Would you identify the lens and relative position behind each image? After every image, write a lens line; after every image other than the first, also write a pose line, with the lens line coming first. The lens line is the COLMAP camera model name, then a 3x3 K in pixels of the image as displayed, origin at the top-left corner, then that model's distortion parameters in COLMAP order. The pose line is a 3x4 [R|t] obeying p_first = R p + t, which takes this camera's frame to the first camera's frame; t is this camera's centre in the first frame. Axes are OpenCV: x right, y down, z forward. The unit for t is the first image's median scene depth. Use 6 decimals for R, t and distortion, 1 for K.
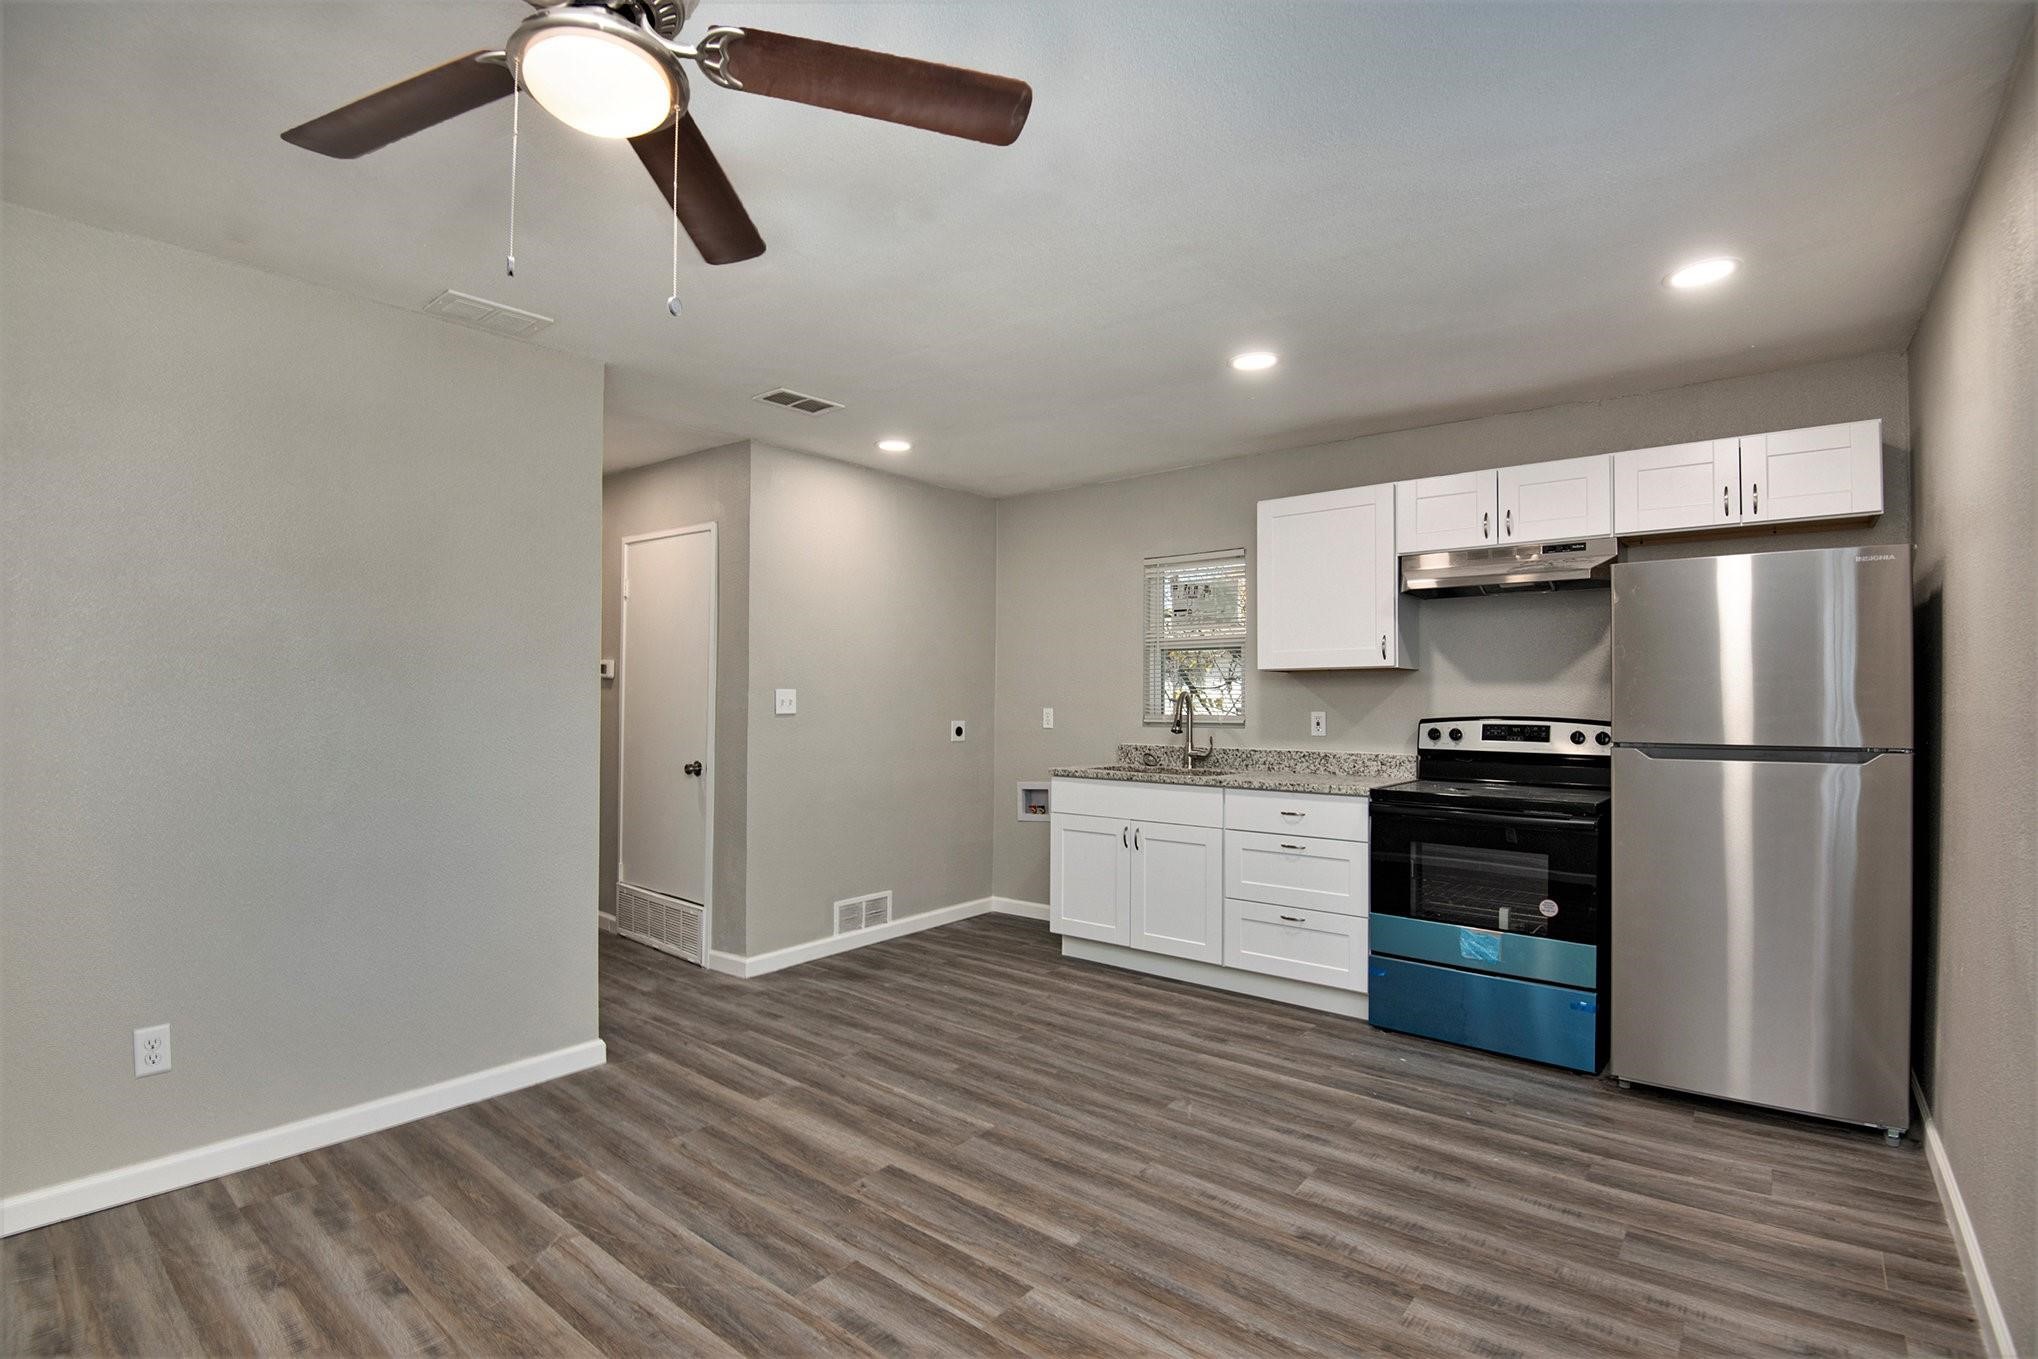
lens RADIAL K [[957.0, 0, 1017.4], [0, 957.0, 704.5], [0, 0, 1]] dist [-0.002622, -0.031464]
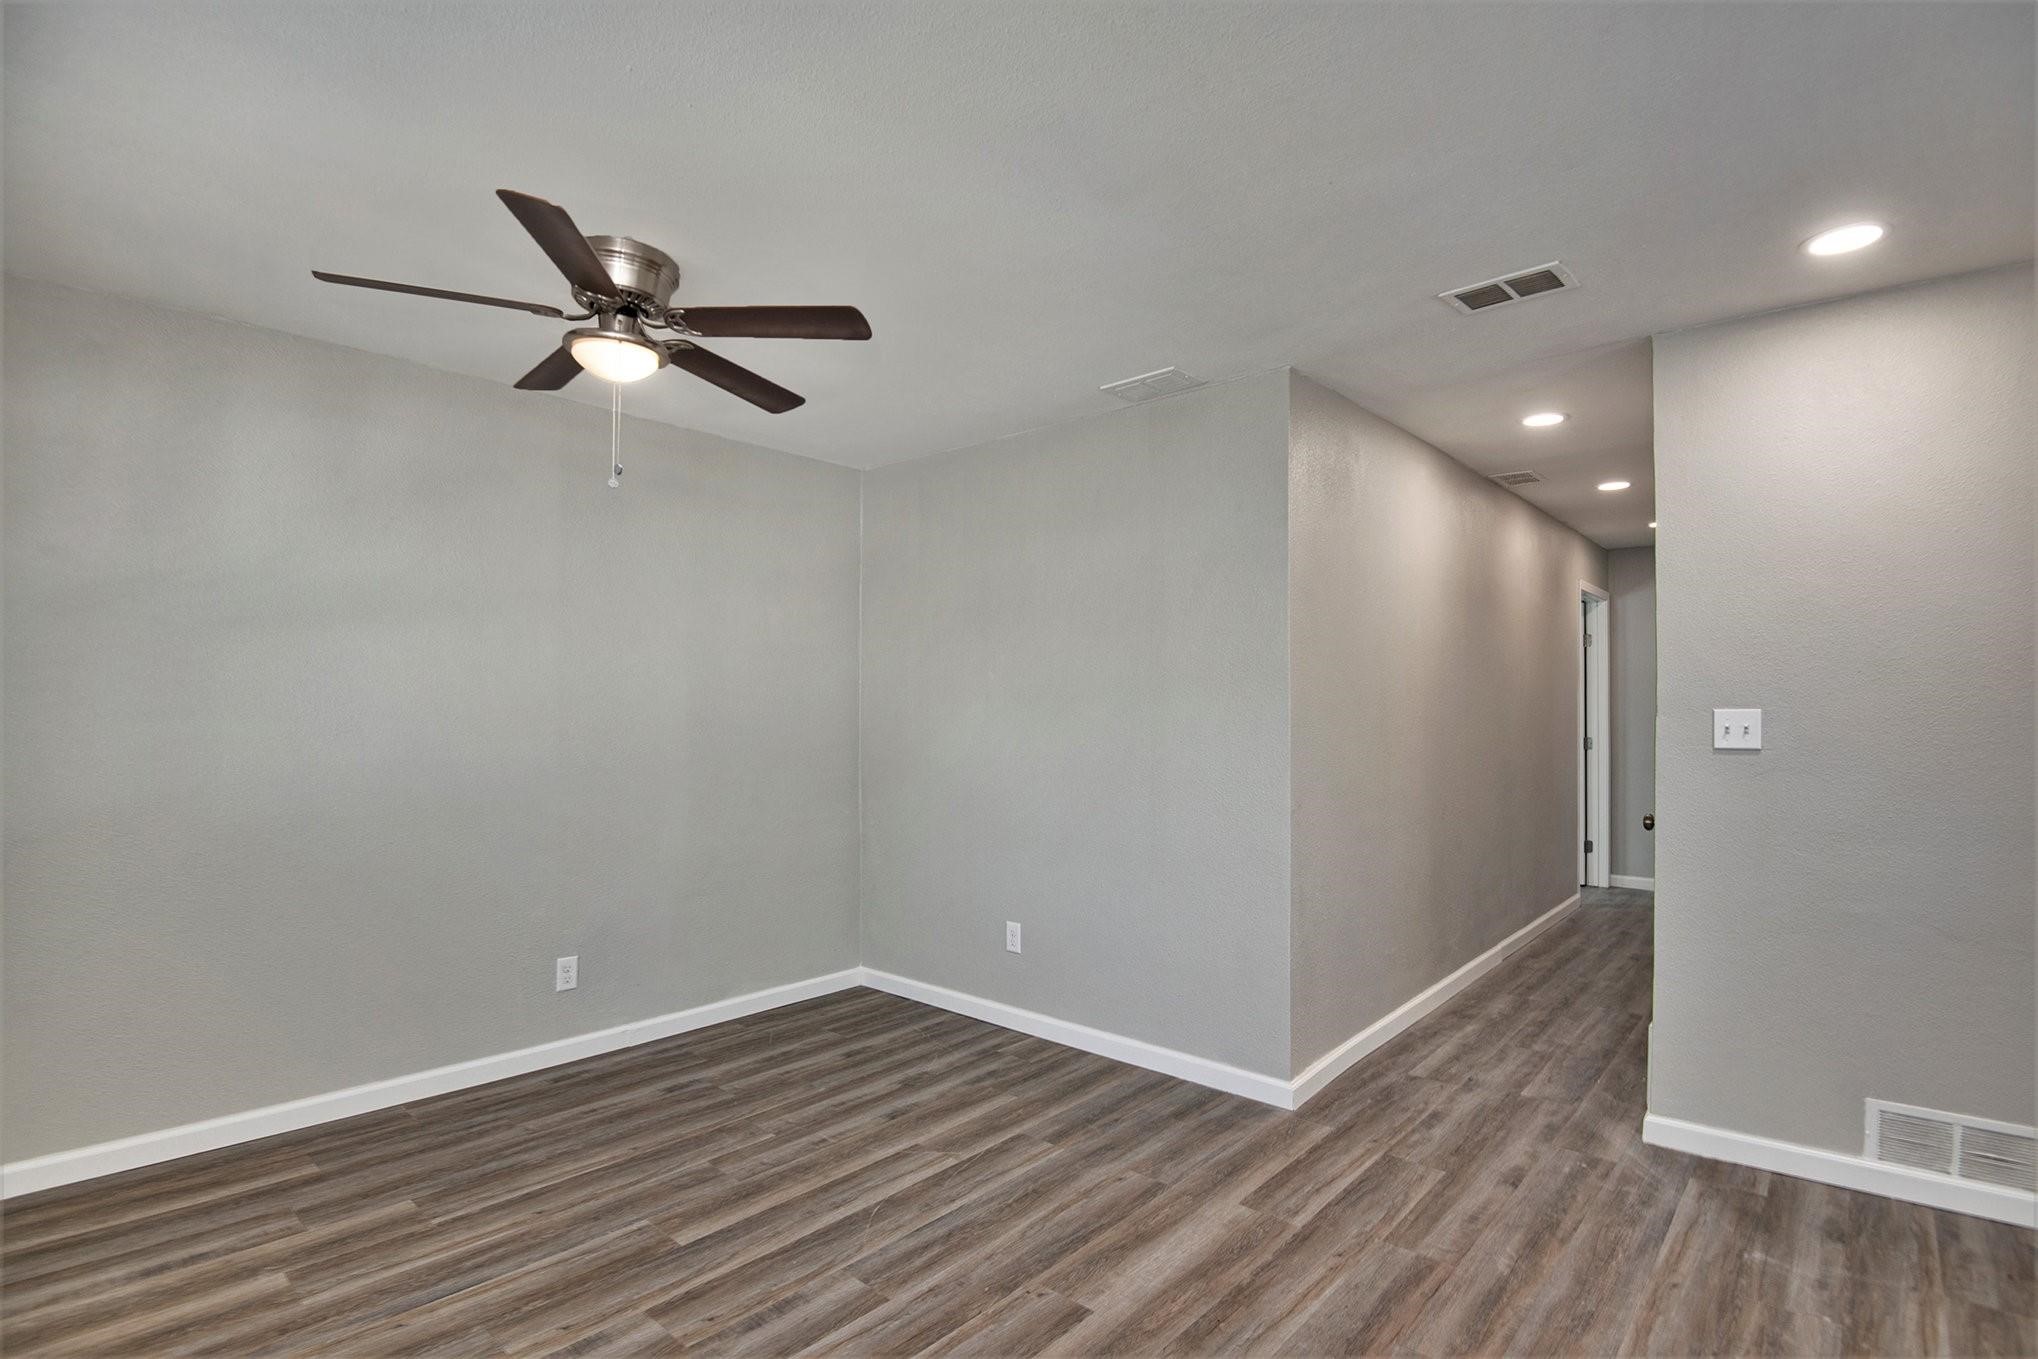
lens RADIAL K [[979.4, 0, 1001.8], [0, 979.4, 684.6], [0, 0, 1]] dist [-0.009635, -0.018827]
pose [[-0.049747, -0.027058, -0.998395, 0.491506], [-0.012145, 0.999575, -0.026485, -0.011079], [0.998688, 0.010808, -0.050054, 0.683257]]
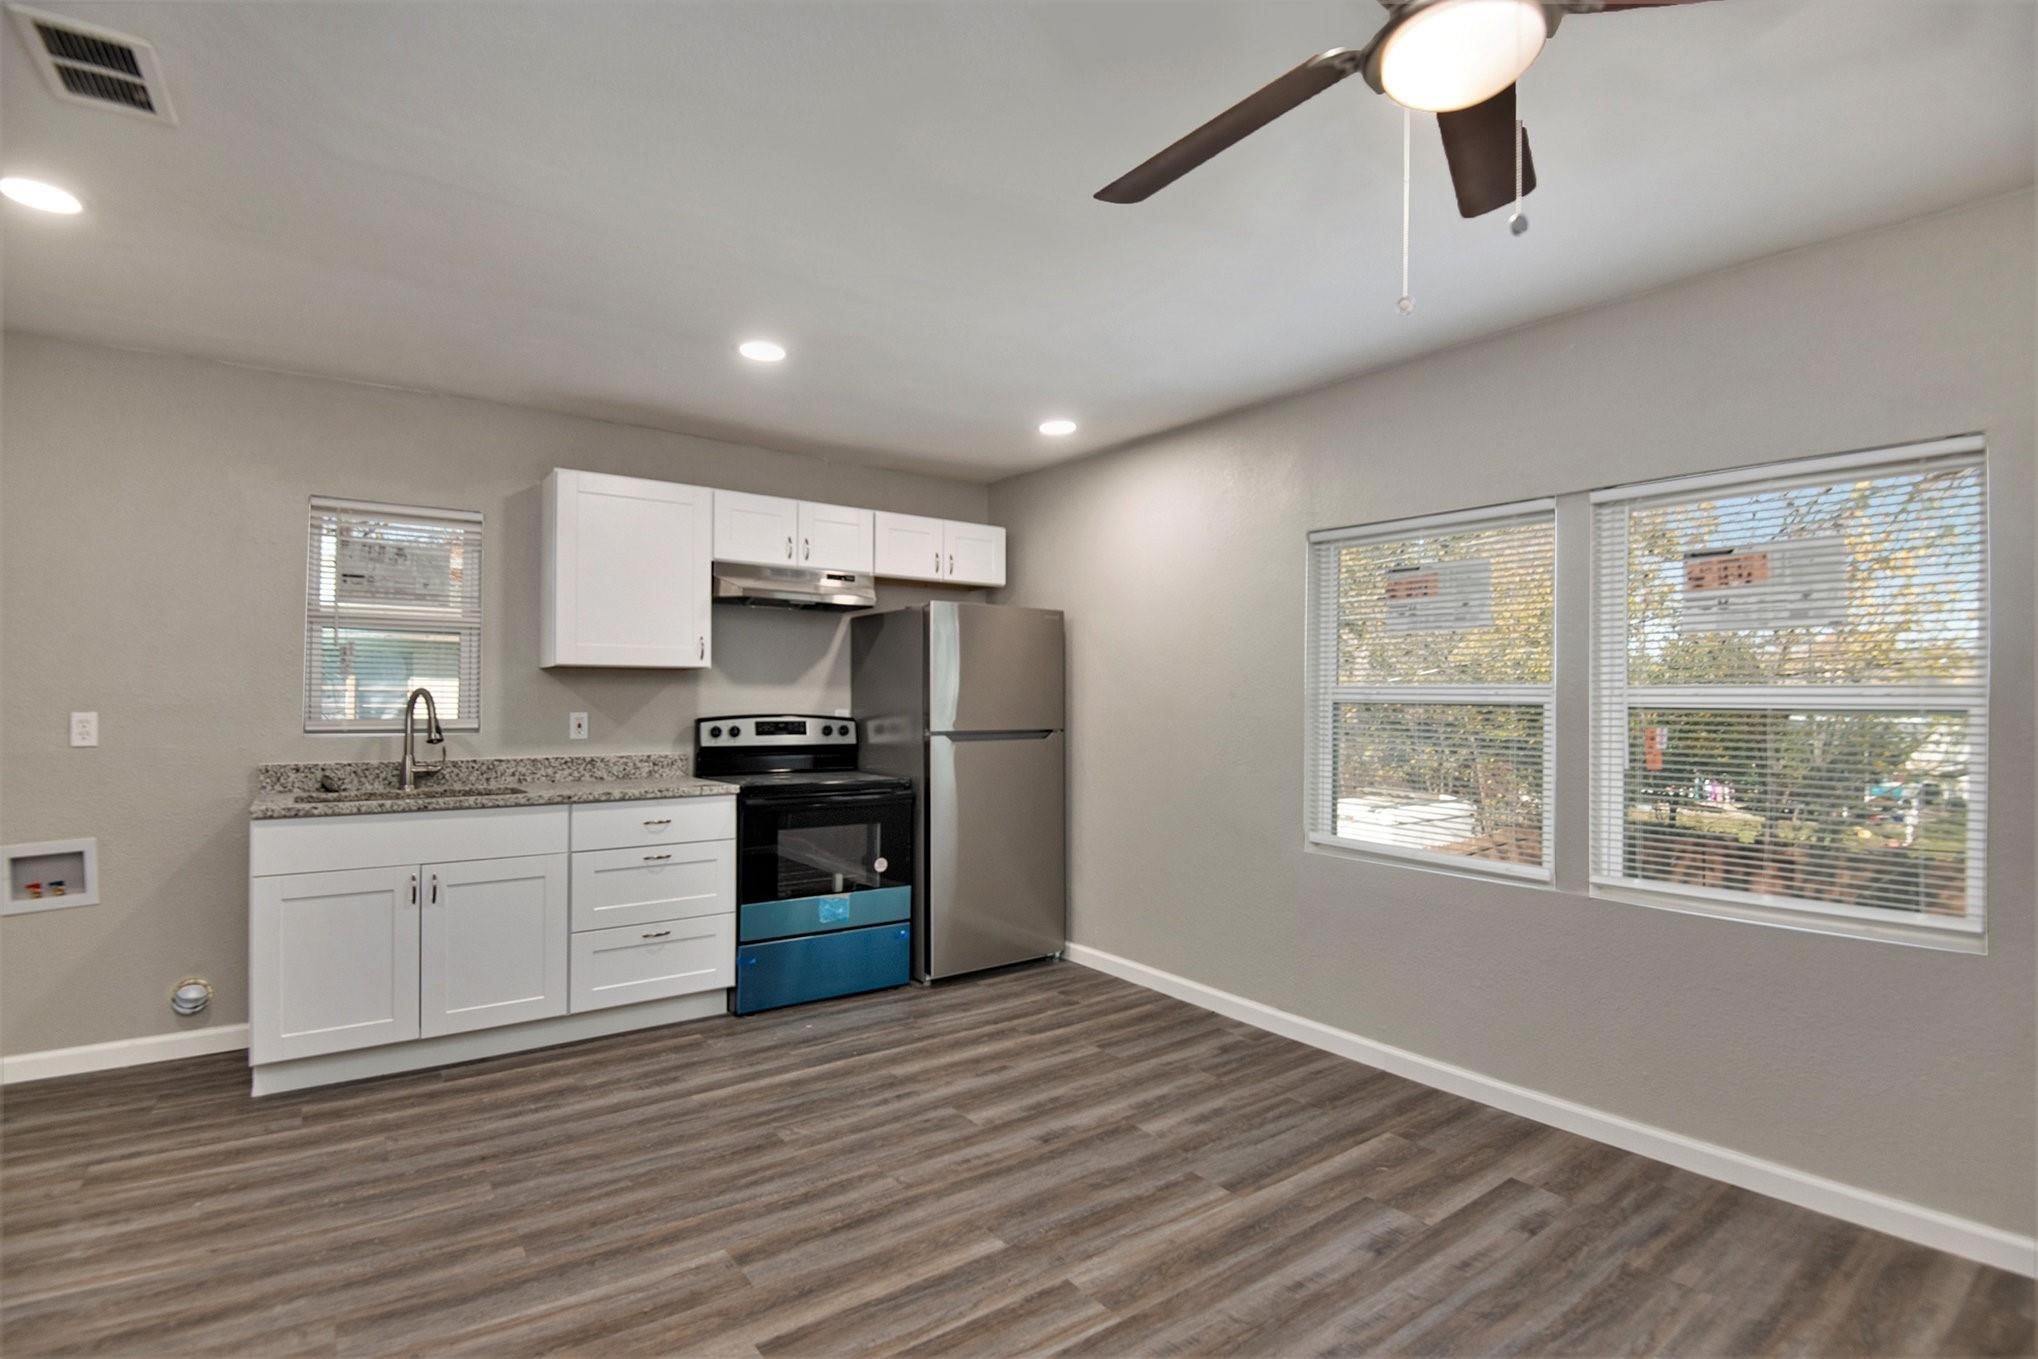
lens RADIAL K [[957.0, 0, 1017.4], [0, 957.0, 704.5], [0, 0, 1]] dist [-0.002622, -0.031464]
pose [[0.250423, -0.005197, 0.968123, -0.552549], [0.001337, 0.999986, 0.005022, -0.004743], [-0.968136, 0.000037, 0.250426, 0.448052]]
